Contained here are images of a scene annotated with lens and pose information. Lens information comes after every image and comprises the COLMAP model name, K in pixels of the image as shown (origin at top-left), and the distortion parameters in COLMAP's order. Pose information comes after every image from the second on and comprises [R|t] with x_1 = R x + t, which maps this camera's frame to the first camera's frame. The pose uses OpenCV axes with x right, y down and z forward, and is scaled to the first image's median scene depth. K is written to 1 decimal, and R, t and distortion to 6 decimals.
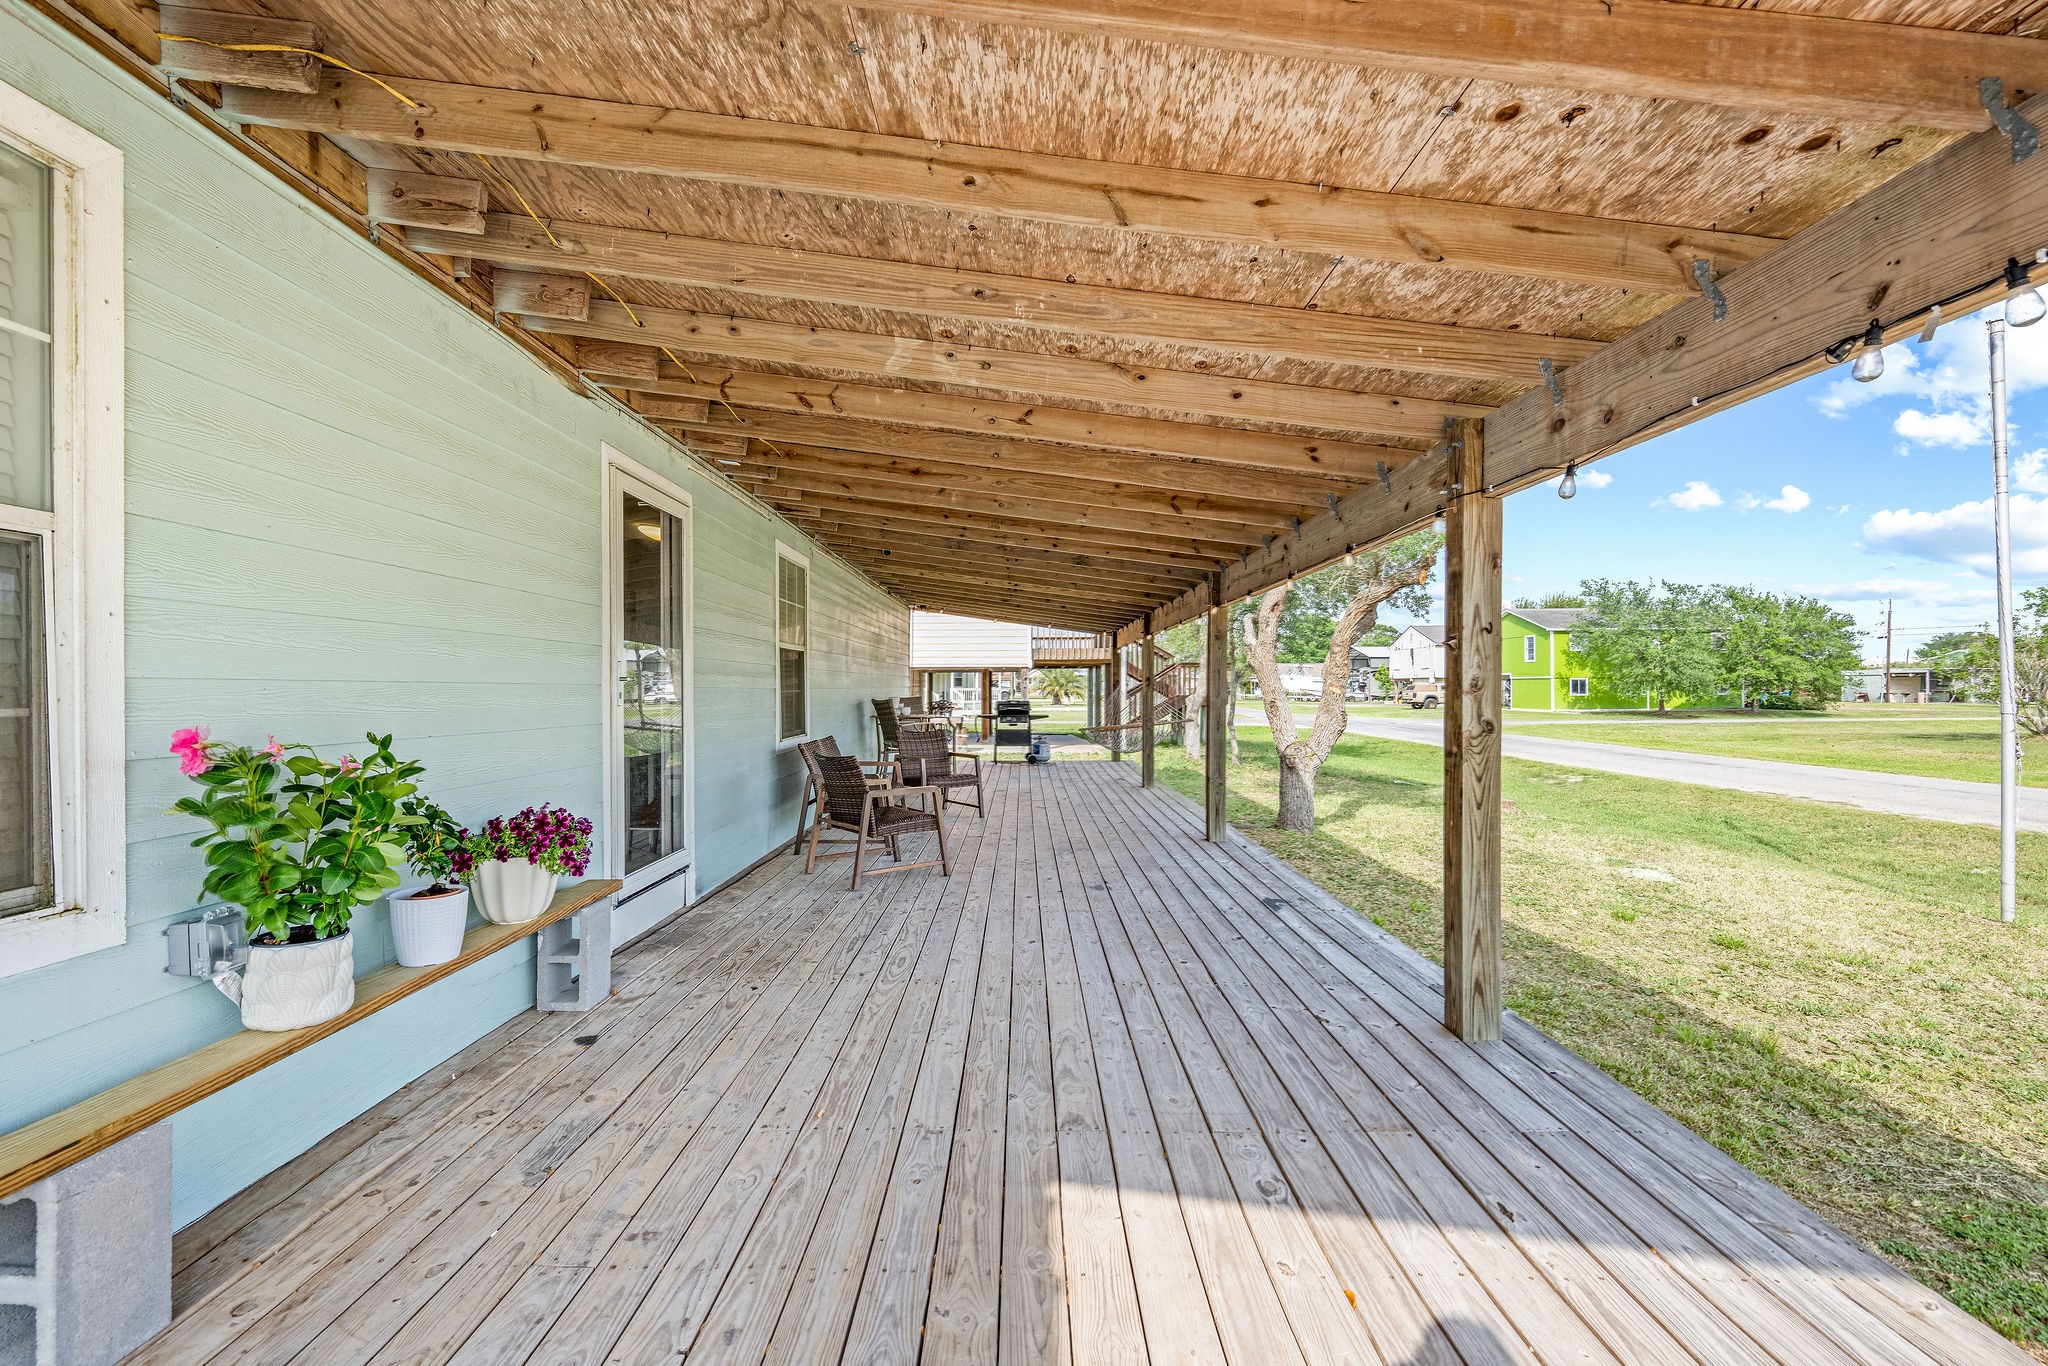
lens RADIAL K [[866.9, 0, 997.0], [0, 866.9, 689.0], [0, 0, 1]] dist [-0.001246, -0.000300]
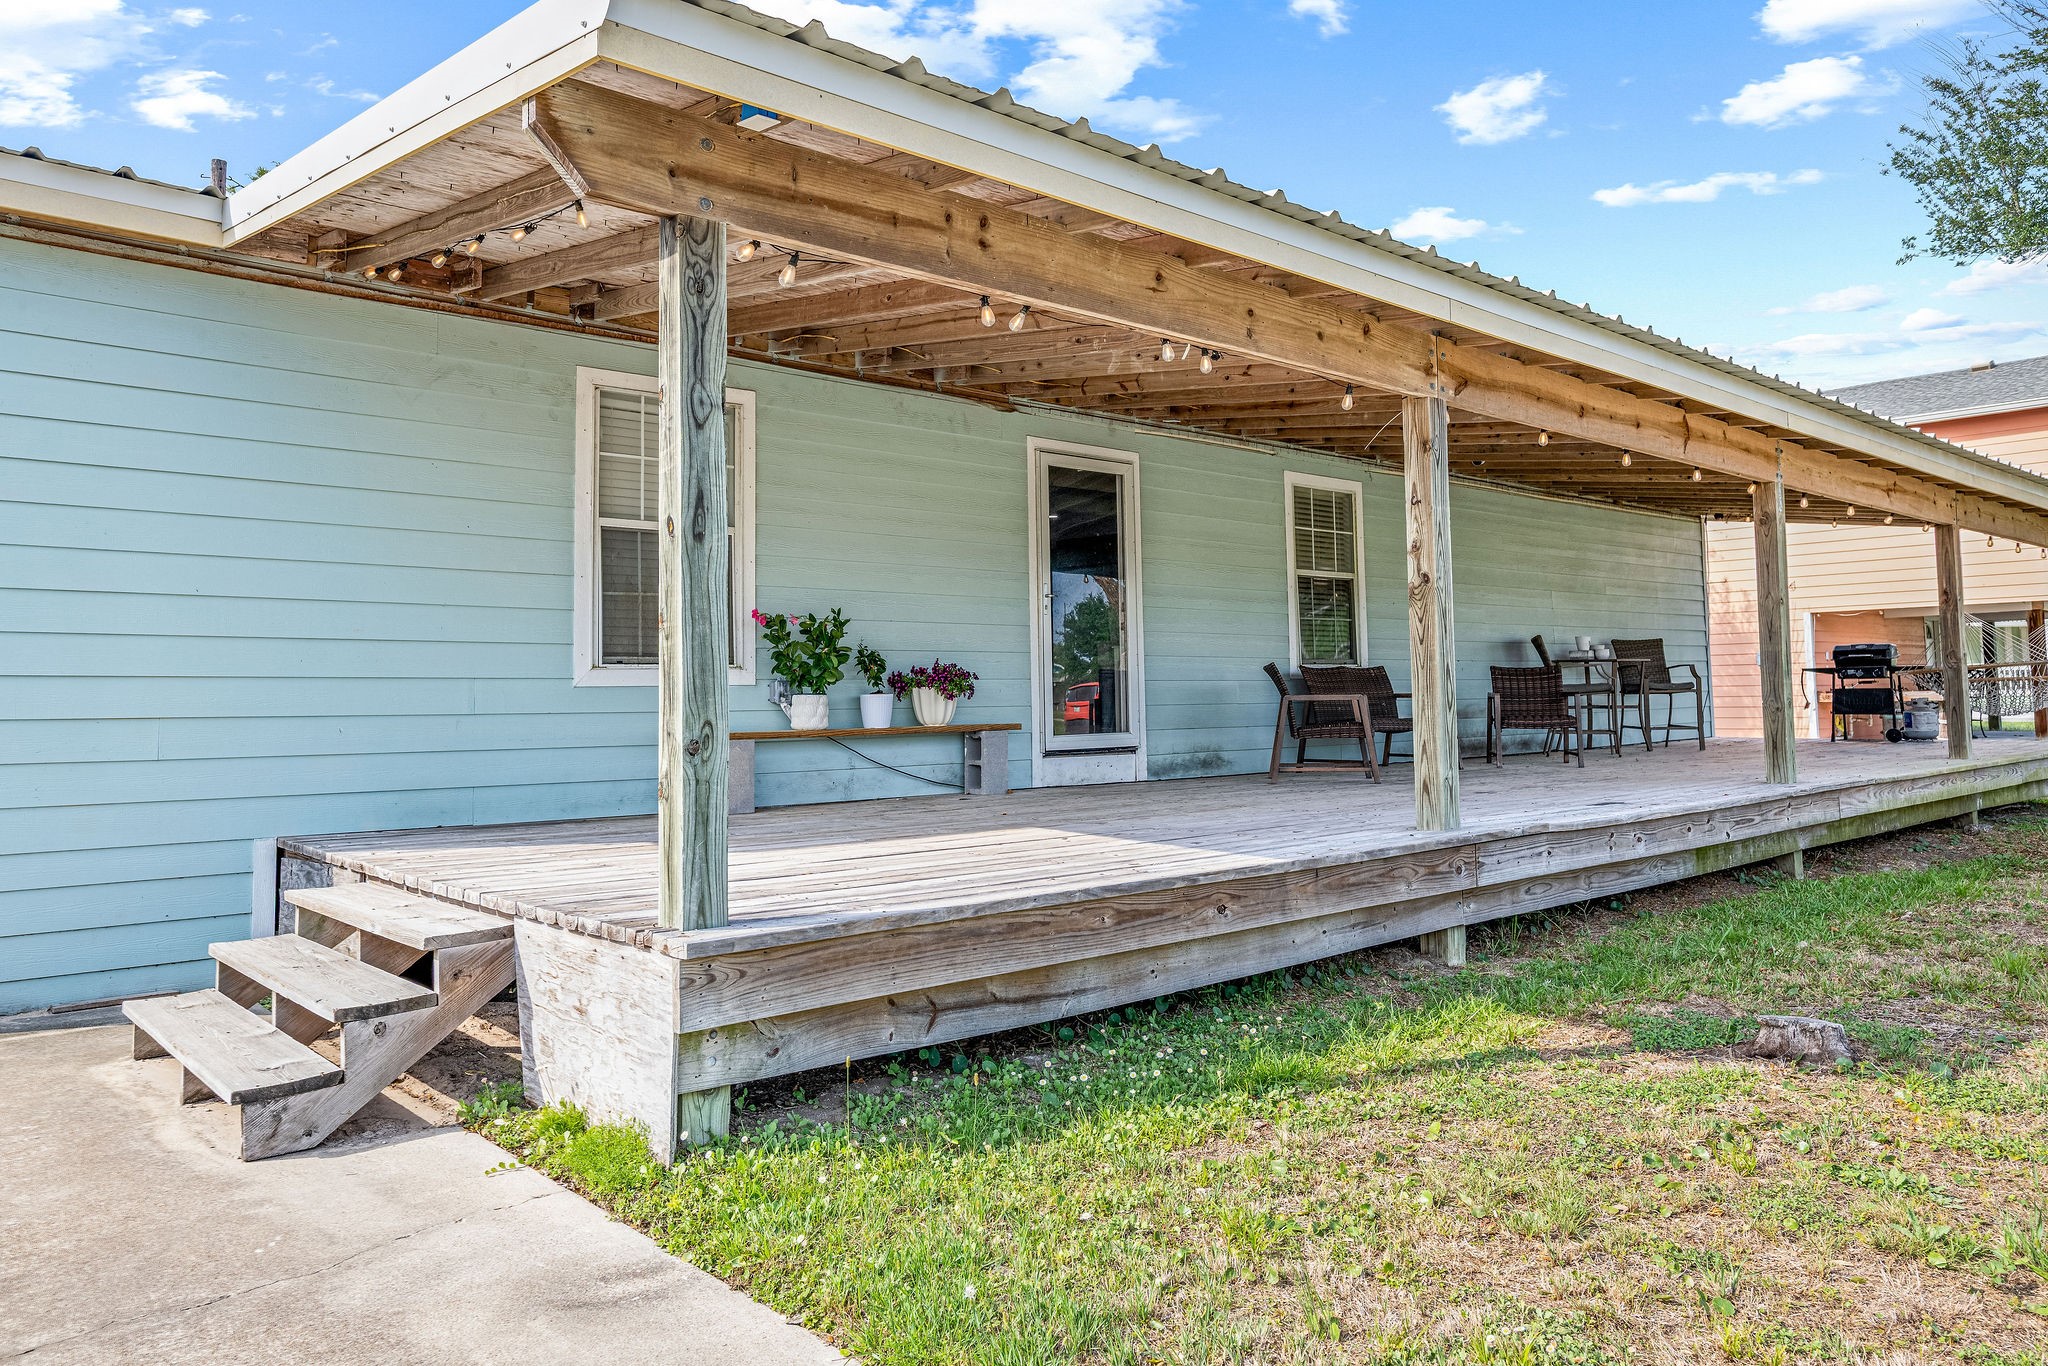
lens RADIAL K [[1377.3, 0, 1020.3], [0, 1377.3, 590.0], [0, 0, 1]] dist [-0.002785, -0.001609]
pose [[0.678887, -0.064556, -0.731399, 1.627983], [0.012234, 0.996984, -0.076642, 0.205758], [0.734140, 0.043083, 0.677629, -0.784629]]
